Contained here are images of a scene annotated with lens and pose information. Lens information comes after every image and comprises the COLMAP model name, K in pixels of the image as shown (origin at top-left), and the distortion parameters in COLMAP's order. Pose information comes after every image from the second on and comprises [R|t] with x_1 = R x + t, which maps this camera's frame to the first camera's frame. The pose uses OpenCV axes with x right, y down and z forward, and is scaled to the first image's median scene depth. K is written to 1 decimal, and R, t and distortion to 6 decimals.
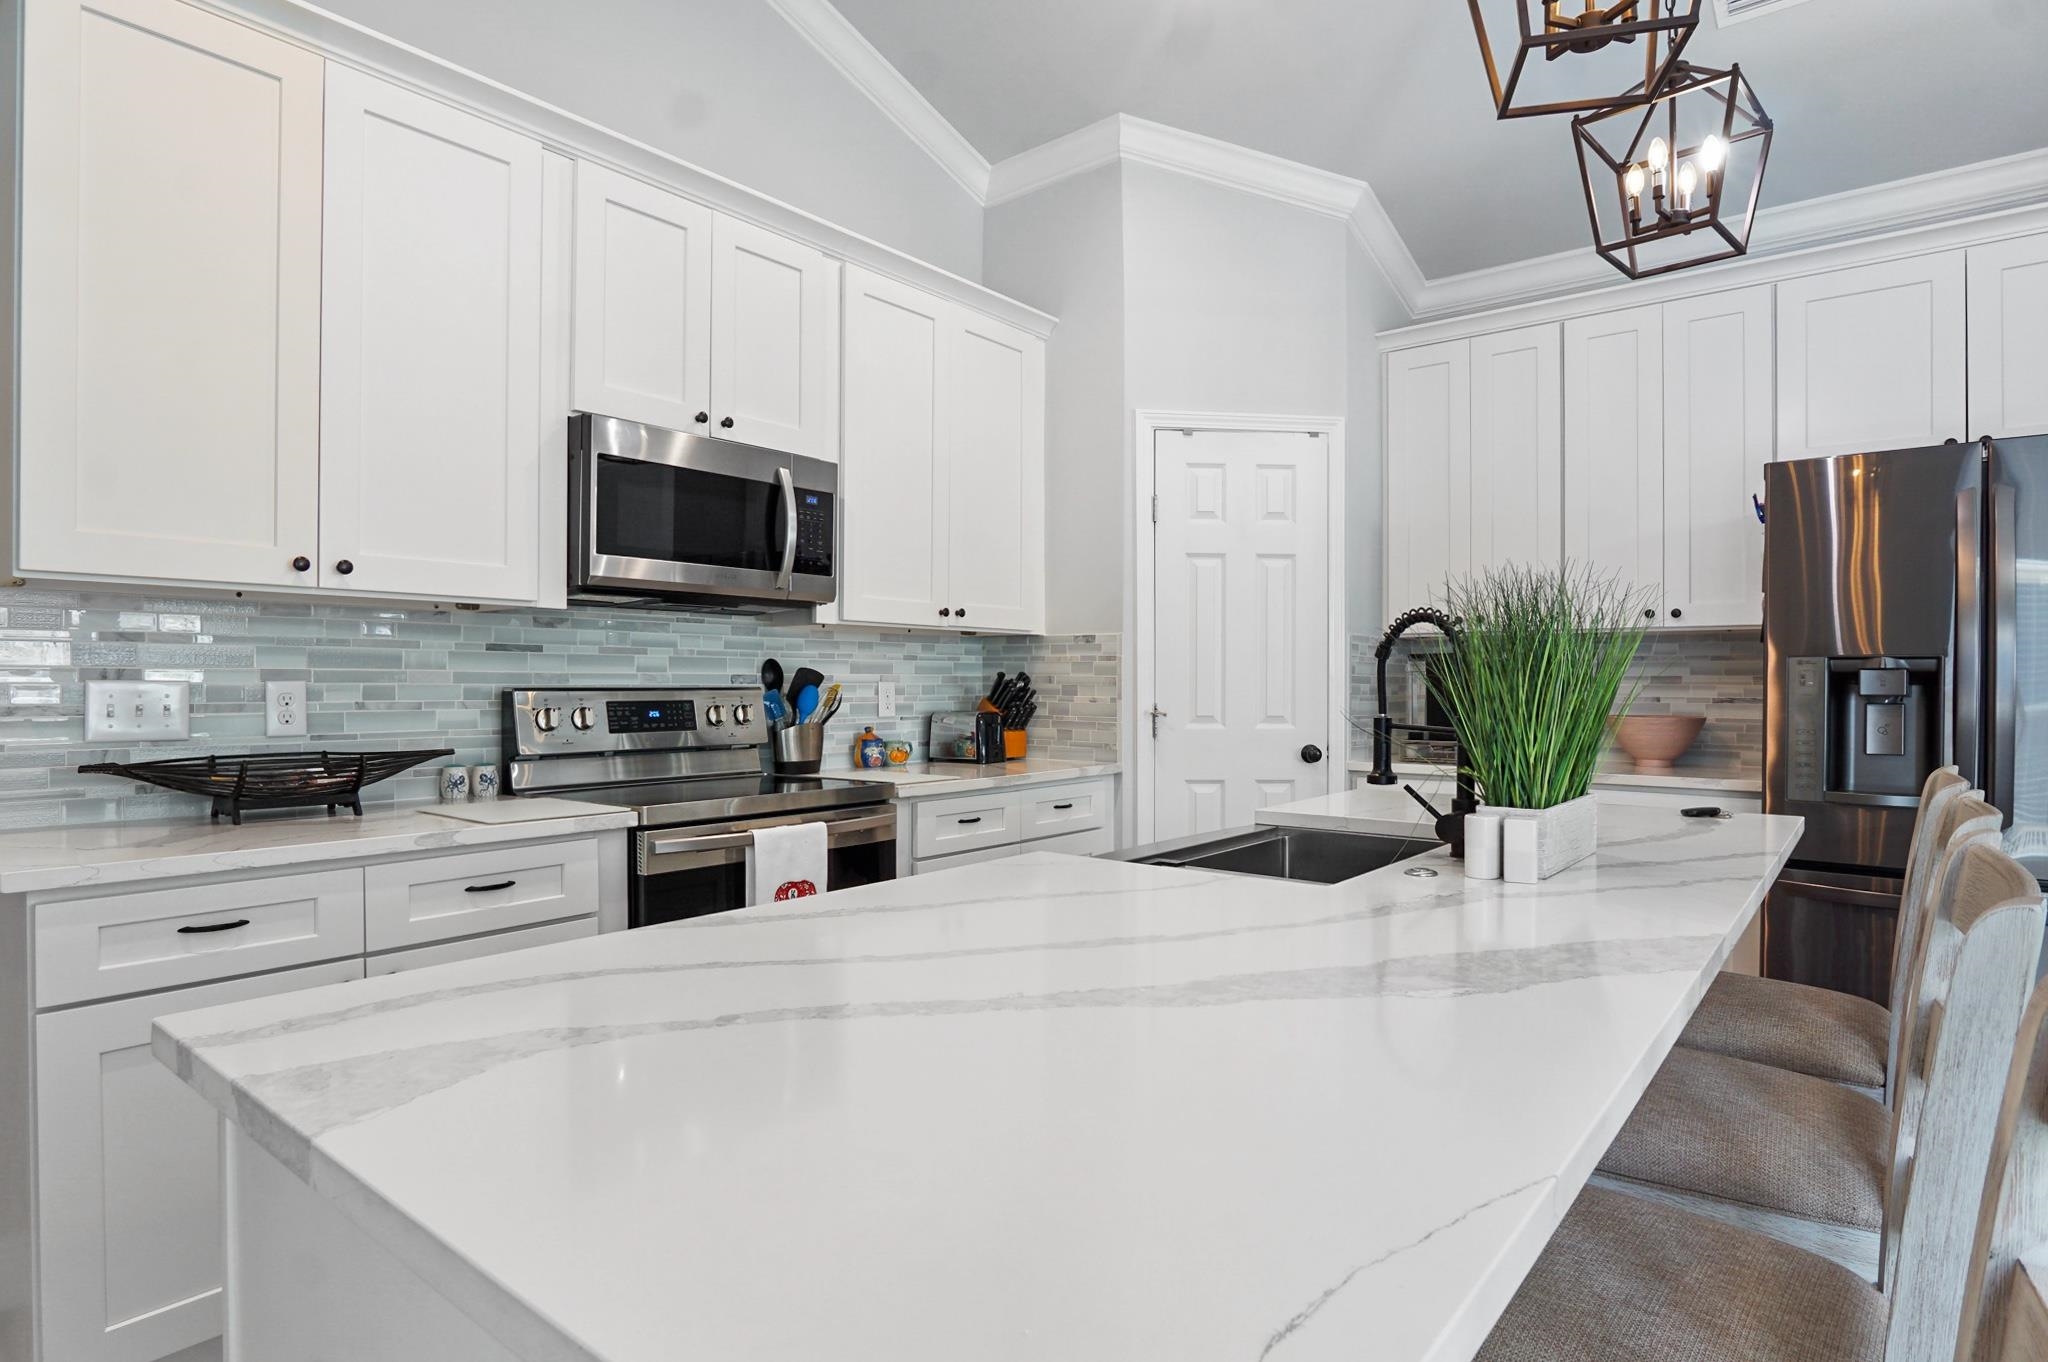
lens RADIAL K [[1100.9, 0, 1021.9], [0, 1100.9, 686.6], [0, 0, 1]] dist [-0.025483, 0.000540]
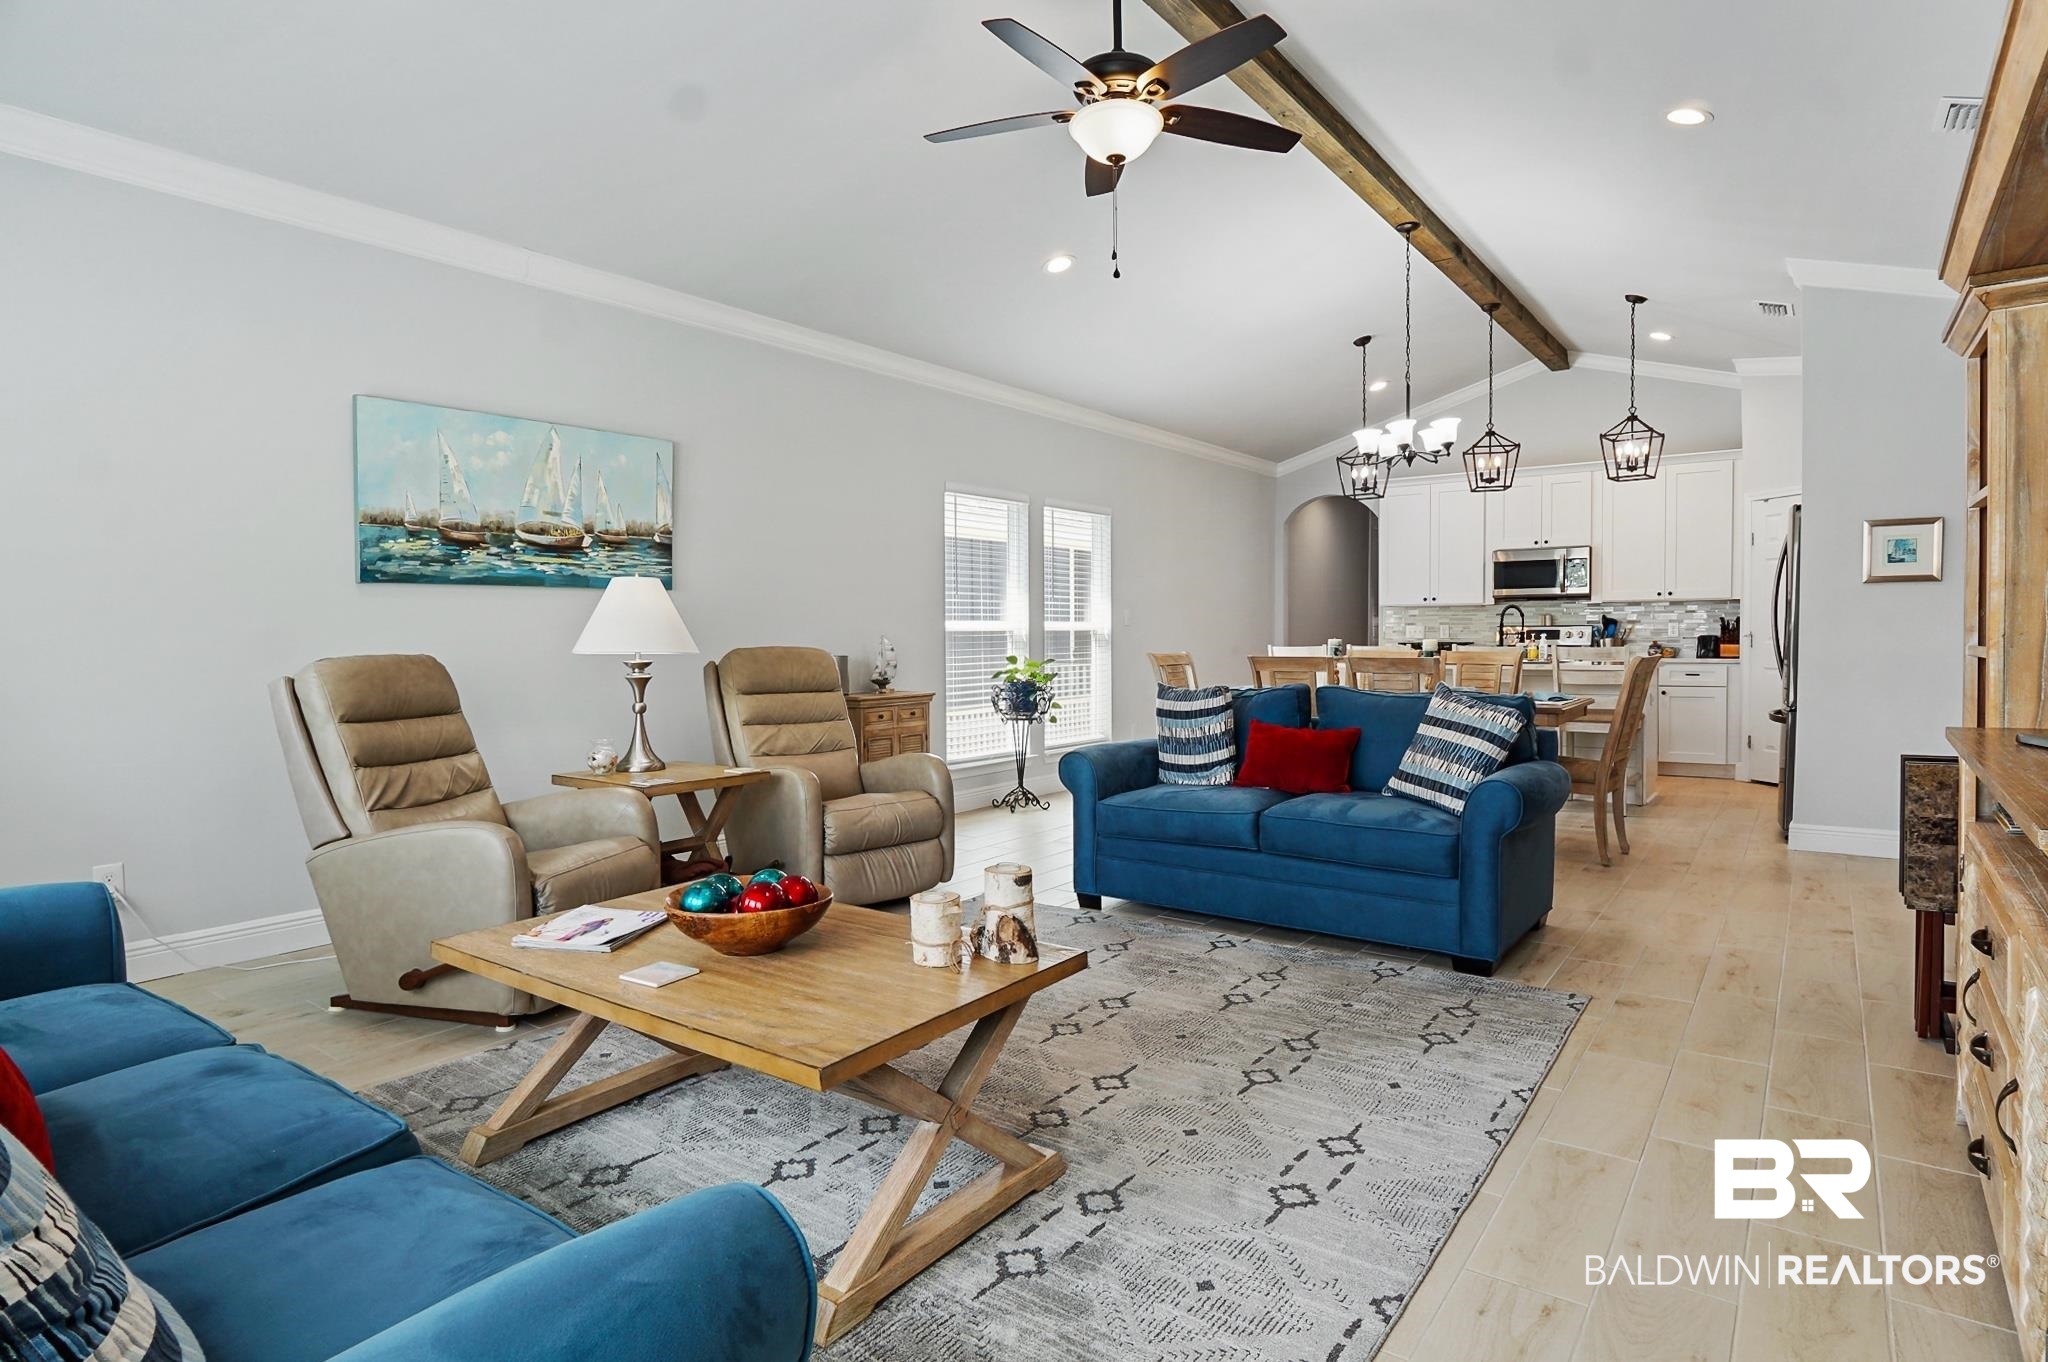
lens RADIAL K [[1096.7, 0, 1017.0], [0, 1096.7, 671.7], [0, 0, 1]] dist [-0.040303, 0.013922]
pose [[0.043987, 0.032596, -0.998500, 2.661153], [0.004288, 0.999452, 0.032816, 0.023820], [0.999023, -0.005726, 0.043823, -0.634146]]
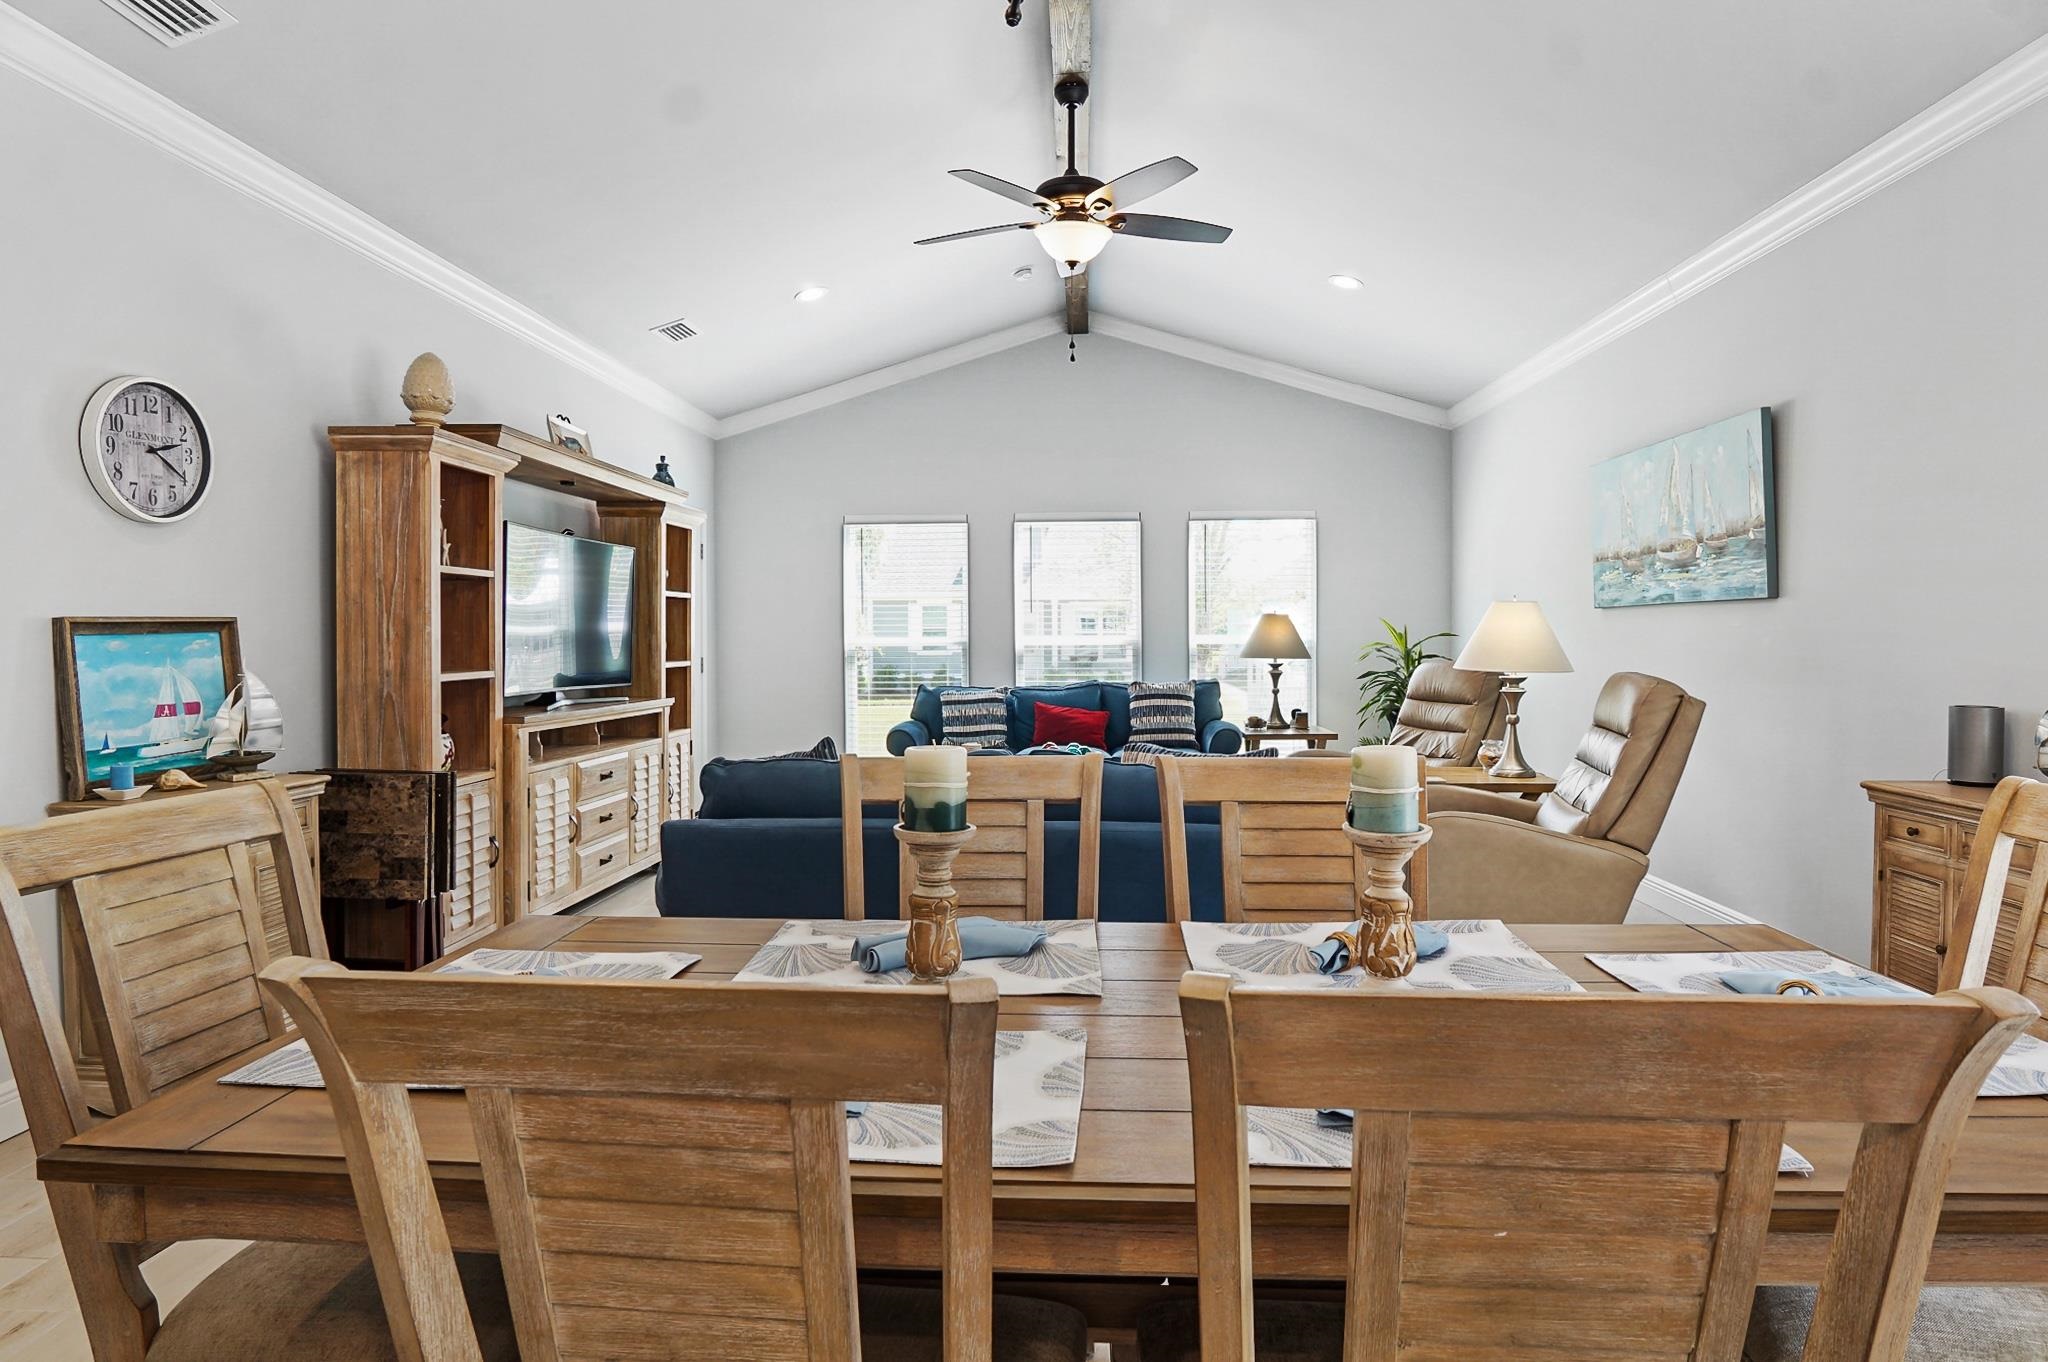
lens RADIAL K [[1113.6, 0, 1022.5], [0, 1113.6, 659.5], [0, 0, 1]] dist [-0.027999, 0.002023]
pose [[-0.586325, -0.020464, 0.809817, 0.399975], [0.002797, 0.999624, 0.027286, -0.014038], [-0.810071, 0.018264, -0.586047, 0.404442]]
